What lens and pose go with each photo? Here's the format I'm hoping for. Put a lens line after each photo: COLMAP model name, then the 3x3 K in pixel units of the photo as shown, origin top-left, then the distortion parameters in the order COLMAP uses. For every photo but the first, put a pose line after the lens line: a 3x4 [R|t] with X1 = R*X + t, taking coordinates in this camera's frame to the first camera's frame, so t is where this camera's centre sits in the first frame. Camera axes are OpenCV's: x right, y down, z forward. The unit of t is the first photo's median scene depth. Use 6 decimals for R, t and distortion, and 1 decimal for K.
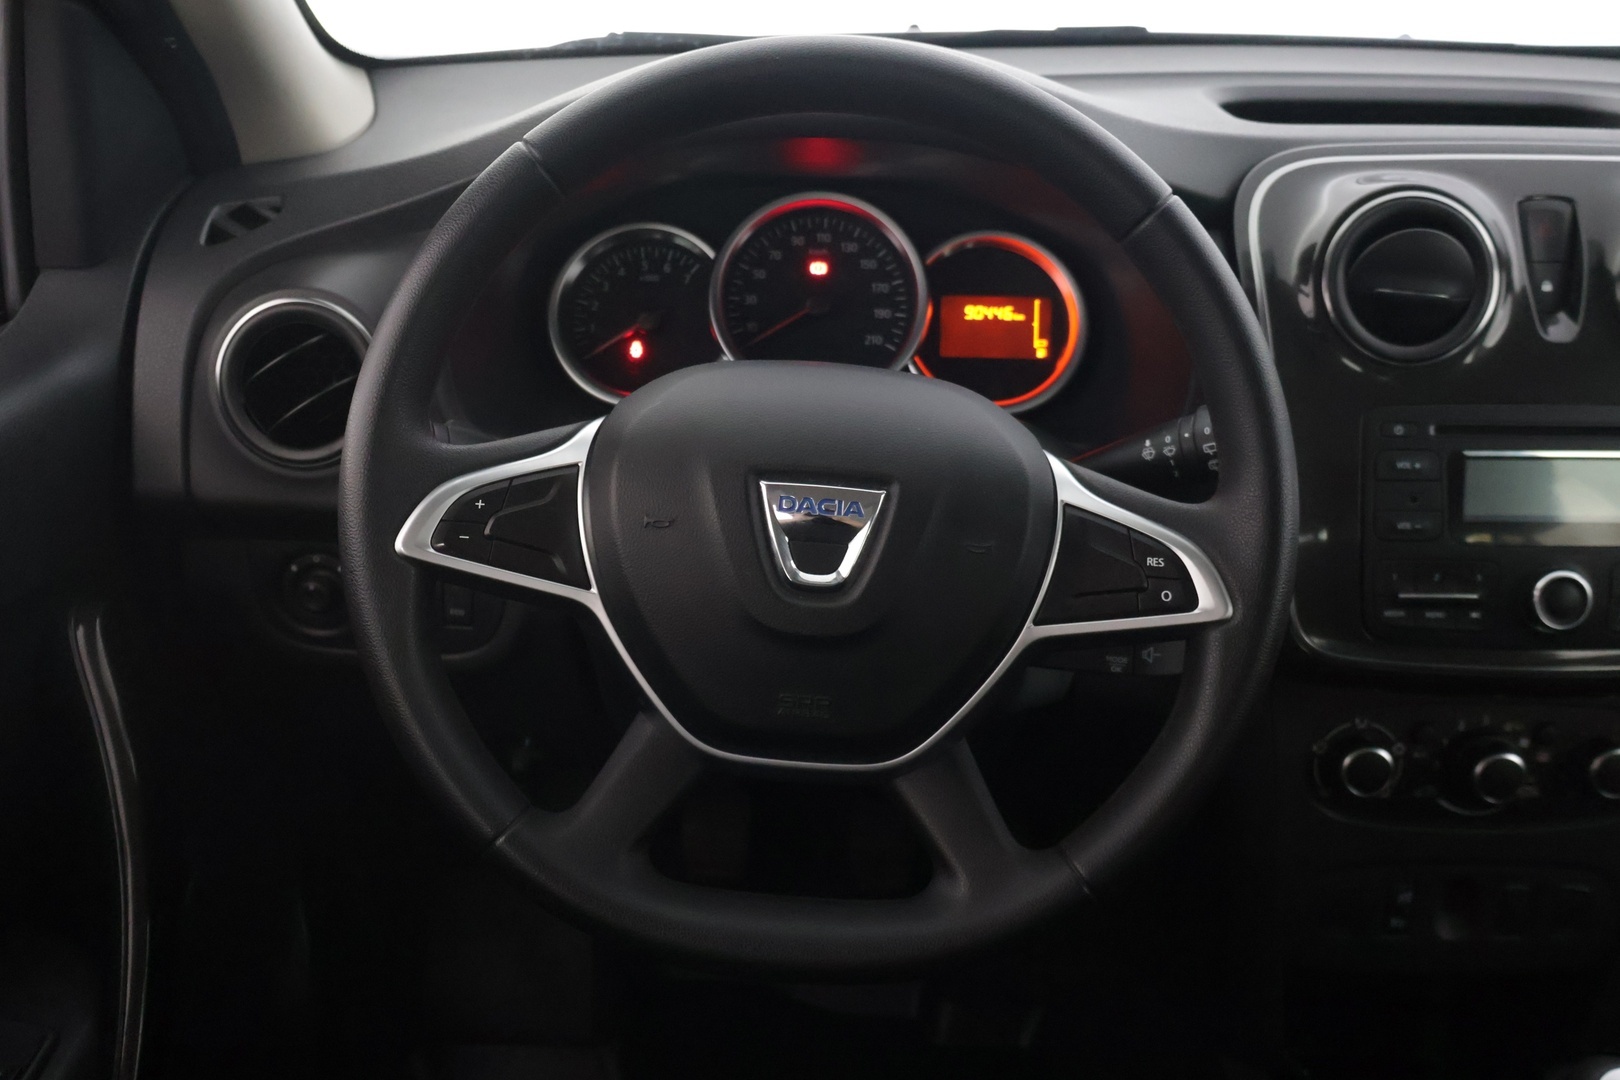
lens RADIAL K [[1512.5, 0, 807.1], [0, 1512.5, 537.8], [0, 0, 1]] dist [0.005039, 0.000000]
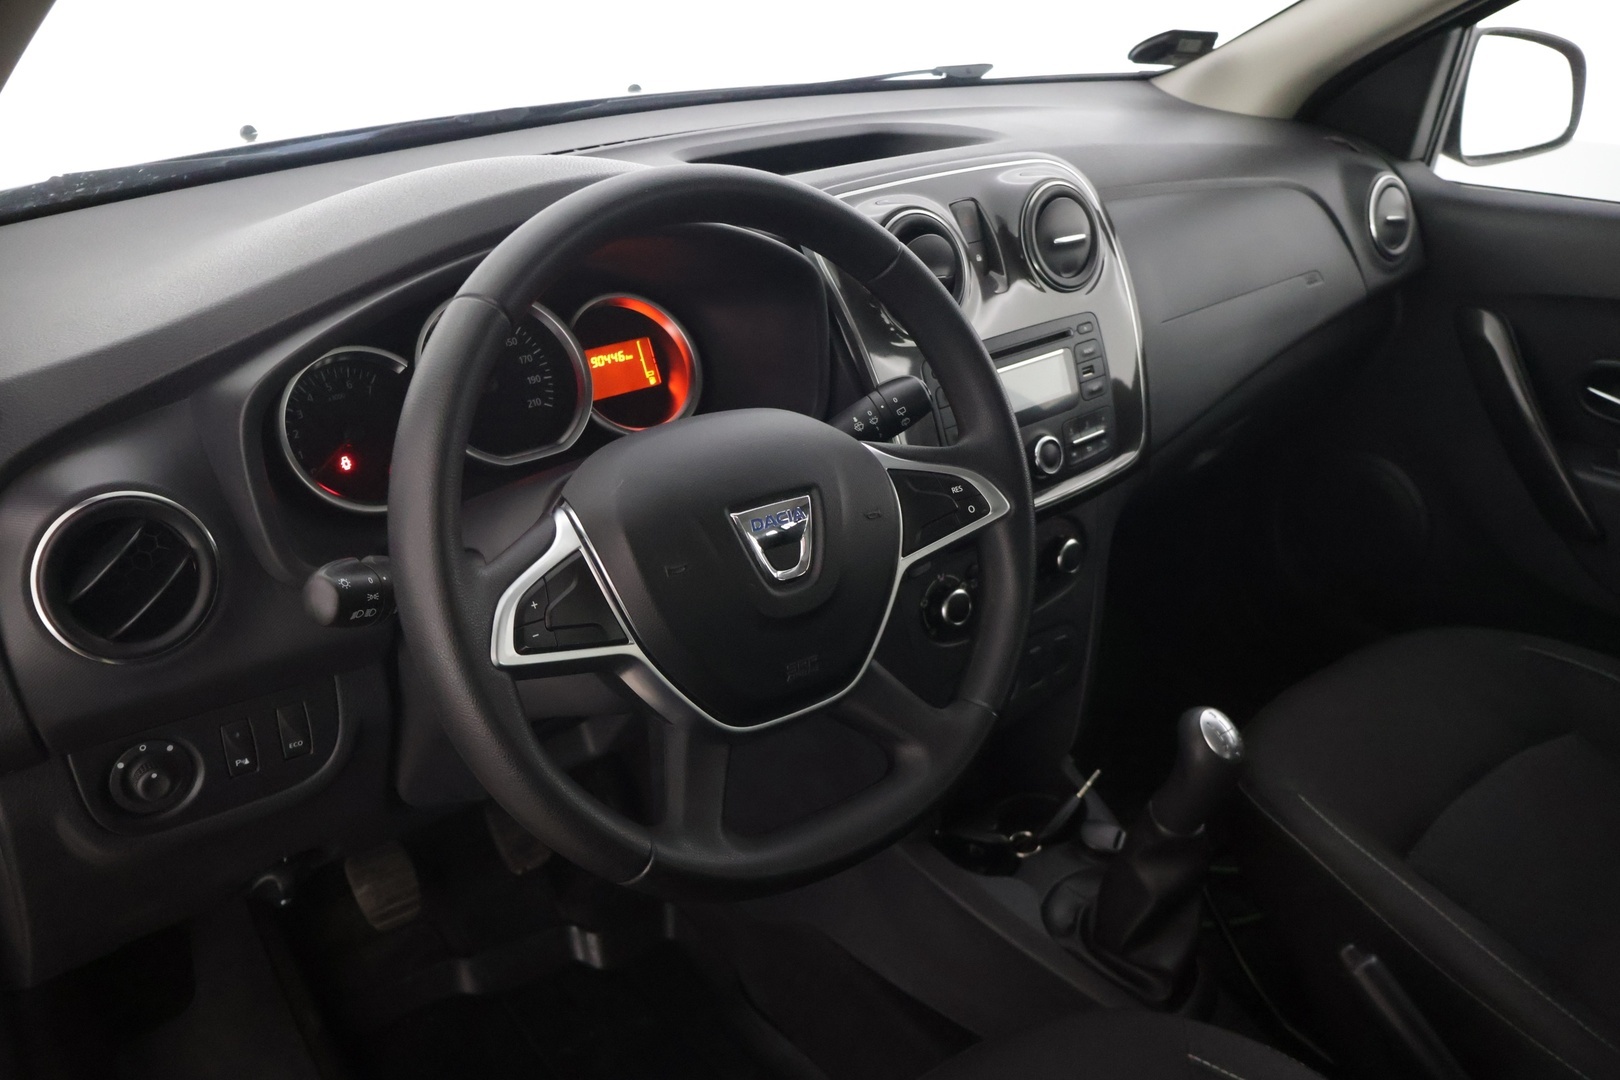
lens RADIAL K [[1368.1, 0, 808.6], [0, 1368.1, 549.5], [0, 0, 1]] dist [0.000768, -0.000526]
pose [[0.764033, -0.301178, 0.570565, -0.504681], [0.288801, 0.950460, 0.114980, -0.095895], [-0.576929, 0.076931, 0.813163, 0.017727]]
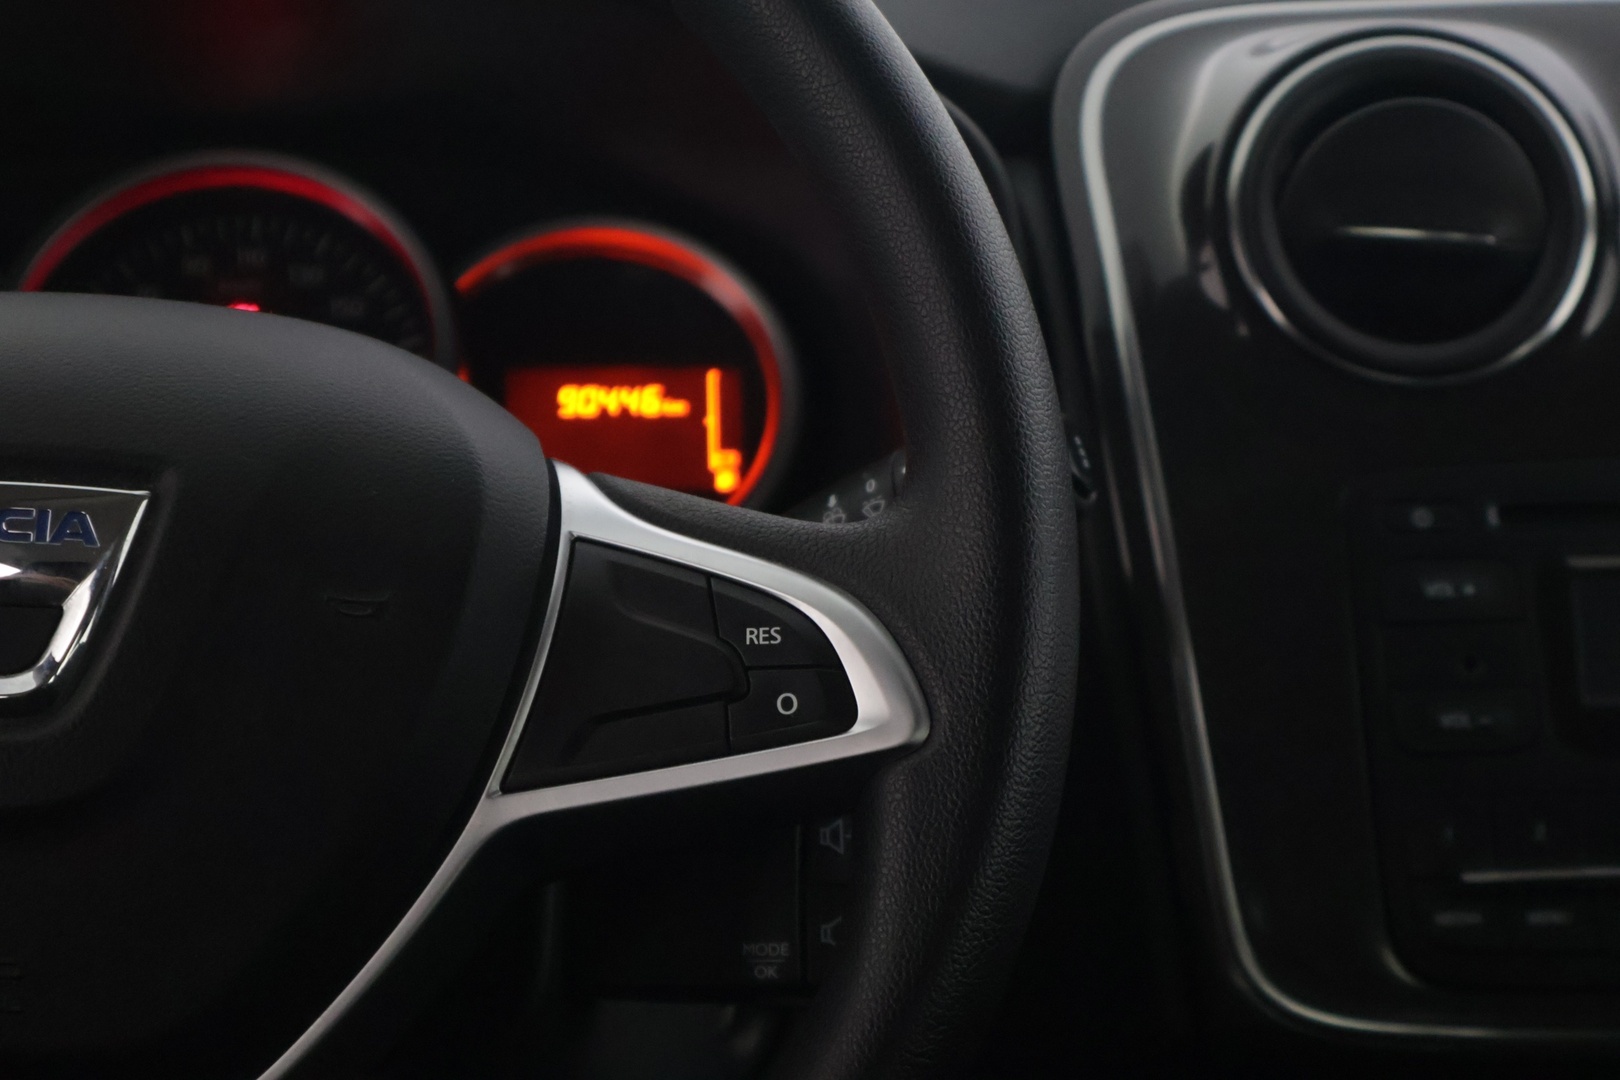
lens RADIAL K [[3294.5, 0, 850.6], [0, 3294.5, 529.2], [0, 0, 1]] dist [0.038497, 0.000000]
pose [[0.998003, -0.034373, 0.053001, 0.161354], [0.047819, 0.959312, -0.278269, 0.204676], [-0.041280, 0.280248, 0.959040, 0.036295]]
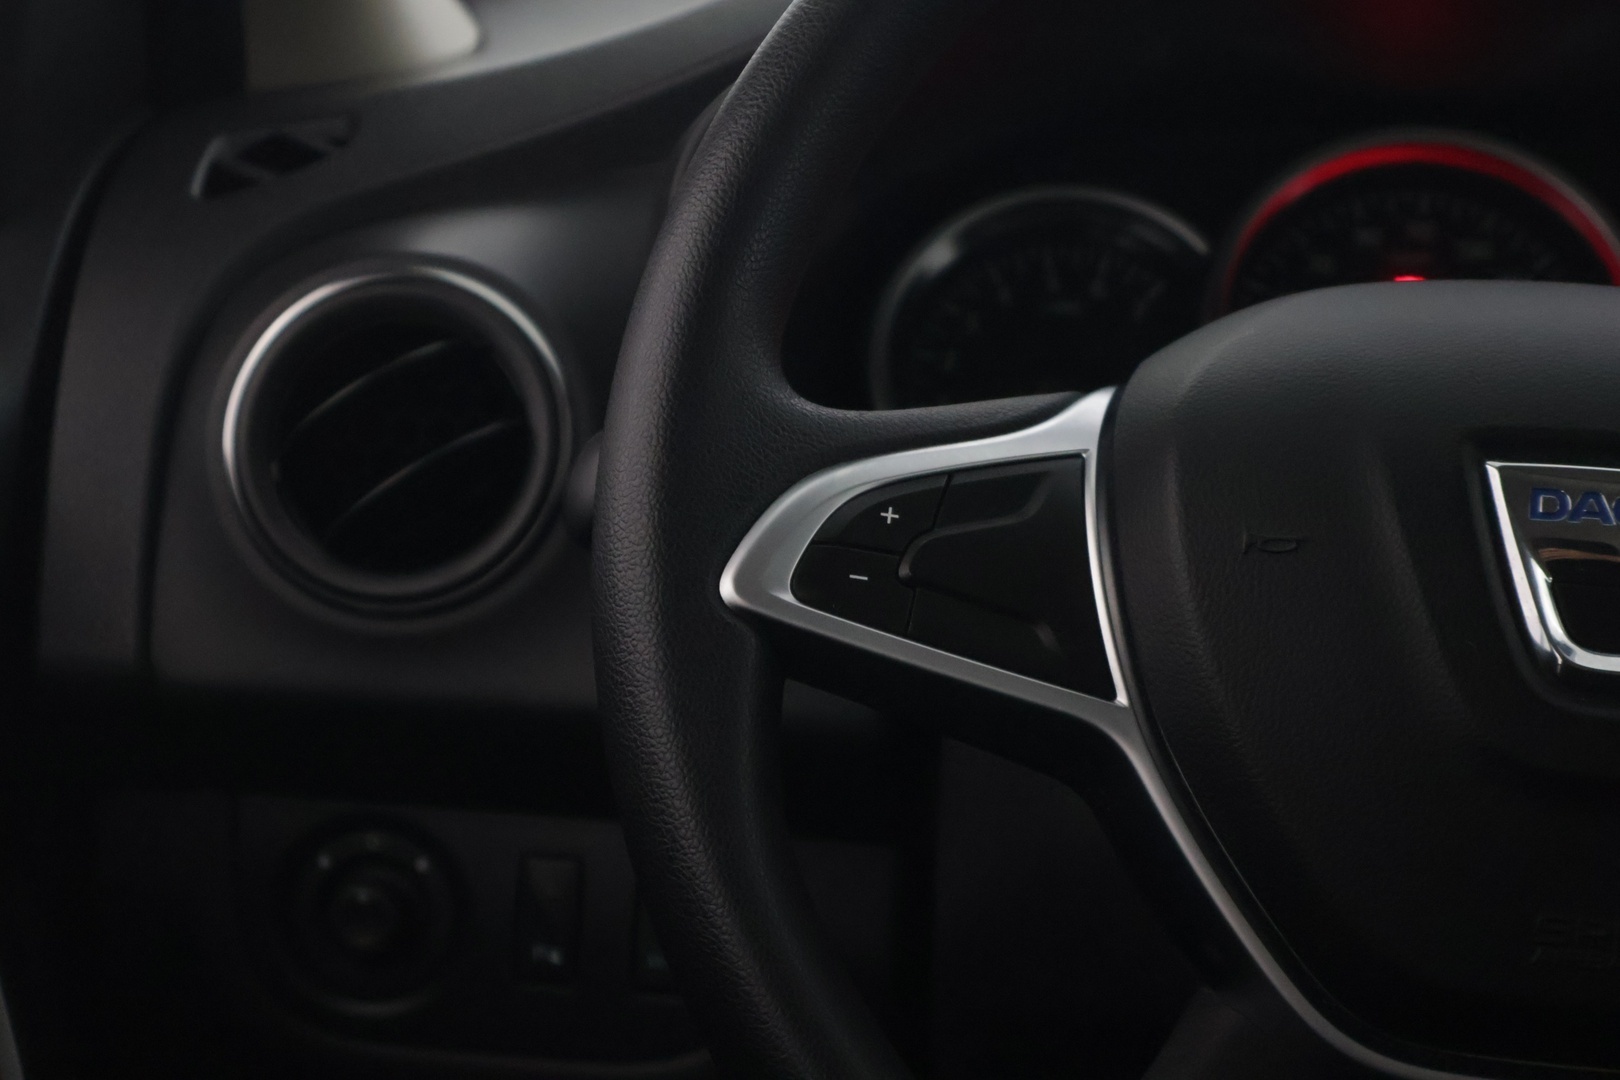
lens RADIAL K [[3294.5, 0, 812.3], [0, 3294.5, 532.5], [0, 0, 1]] dist [0.038497, 0.000000]
pose [[0.998419, 0.007928, -0.055640, -0.143632], [-0.022067, 0.965796, -0.258362, 0.200216], [0.051689, 0.259182, 0.964444, -0.008915]]
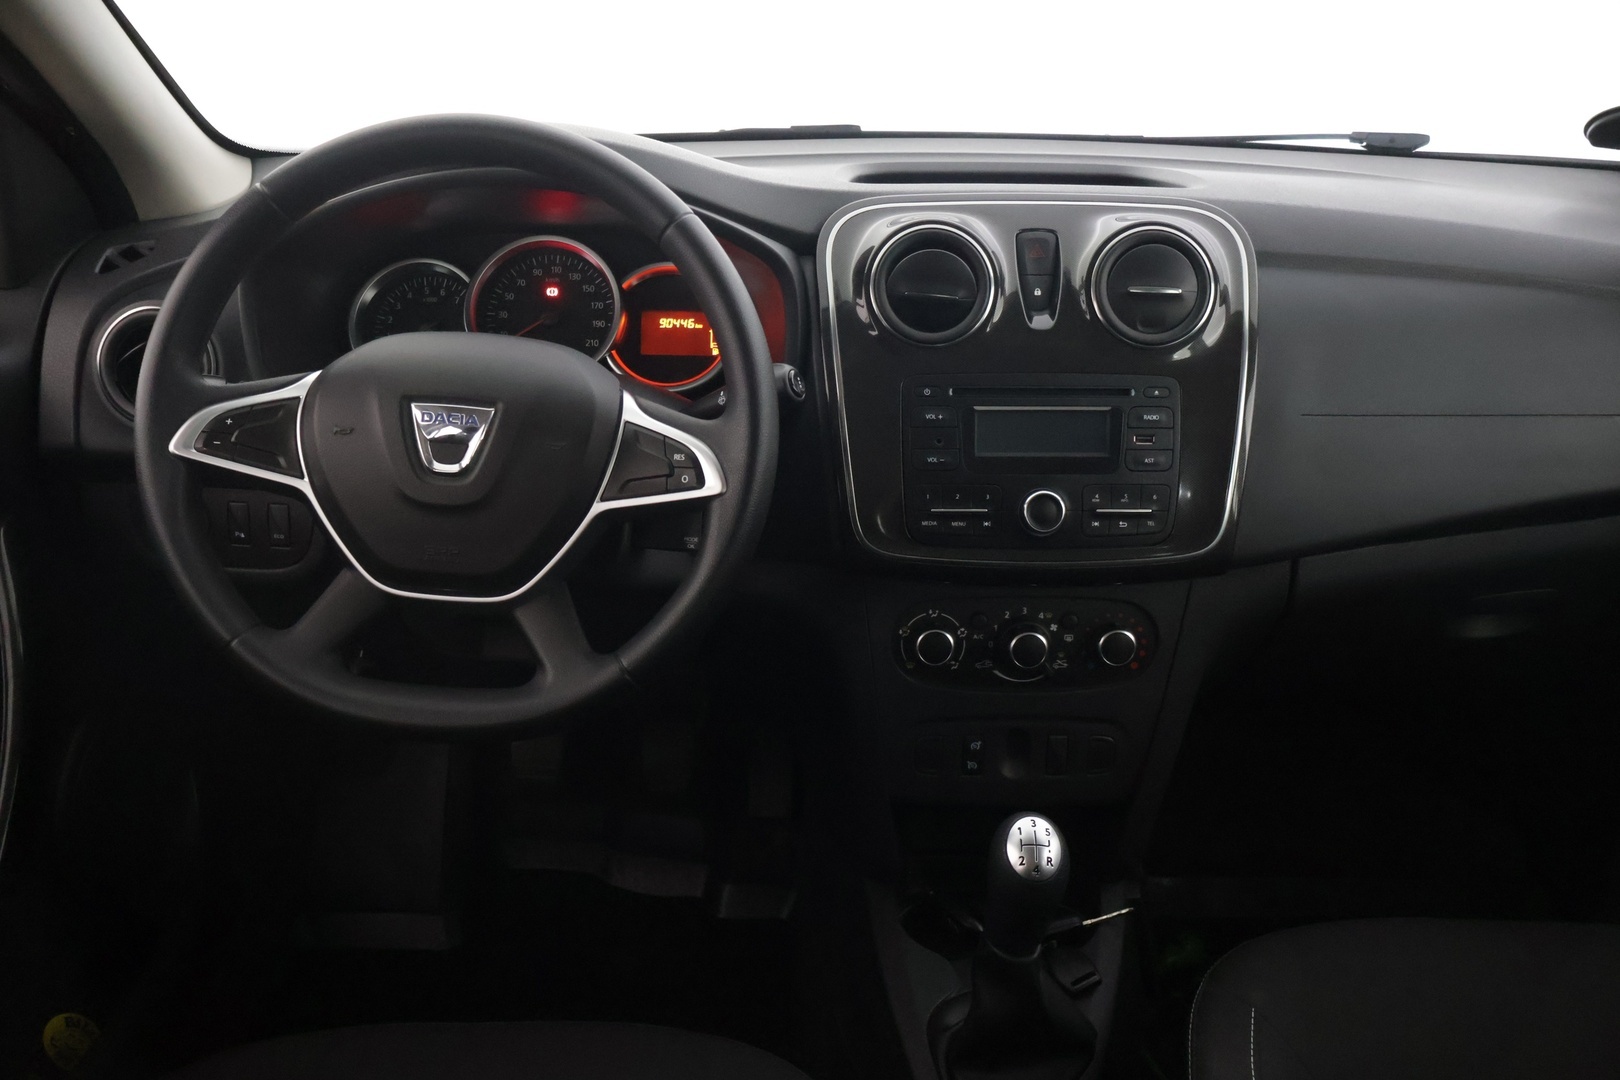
lens RADIAL K [[1368.1, 0, 804.3], [0, 1368.1, 538.1], [0, 0, 1]] dist [0.000768, -0.000526]
pose [[0.999902, -0.005617, -0.012798, 0.290844], [0.004902, 0.998462, -0.055216, 0.134002], [0.013088, 0.055148, 0.998392, -0.265339]]
